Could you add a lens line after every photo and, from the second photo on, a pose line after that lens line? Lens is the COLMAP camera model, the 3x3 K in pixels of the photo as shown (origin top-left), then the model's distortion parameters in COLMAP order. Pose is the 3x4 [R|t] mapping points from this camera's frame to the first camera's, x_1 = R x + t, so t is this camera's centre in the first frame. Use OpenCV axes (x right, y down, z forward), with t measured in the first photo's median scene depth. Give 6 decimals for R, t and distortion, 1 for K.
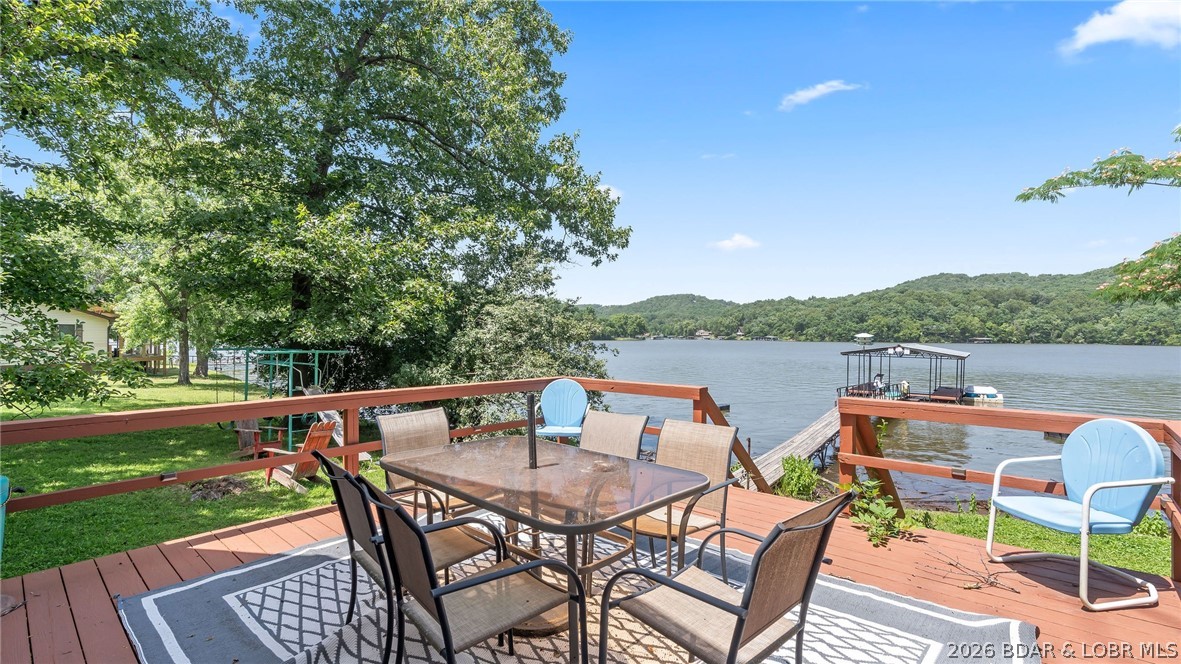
lens RADIAL K [[530.9, 0, 592.9], [0, 530.9, 336.3], [0, 0, 1]] dist [-0.014199, 0.006134]
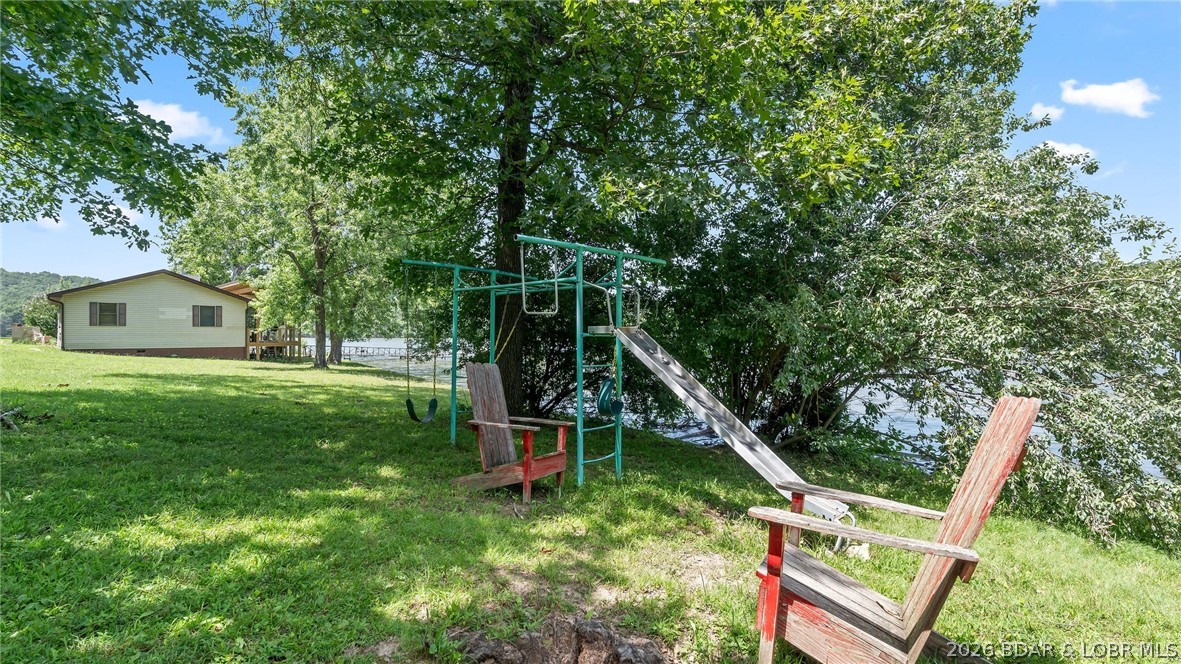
lens RADIAL K [[526.1, 0, 603.2], [0, 526.1, 335.2], [0, 0, 1]] dist [-0.011418, 0.000277]
pose [[0.988406, -0.004226, -0.151772, -0.180451], [0.004411, 0.999990, 0.000882, 0.037835], [0.151767, -0.001542, 0.988415, 0.212599]]
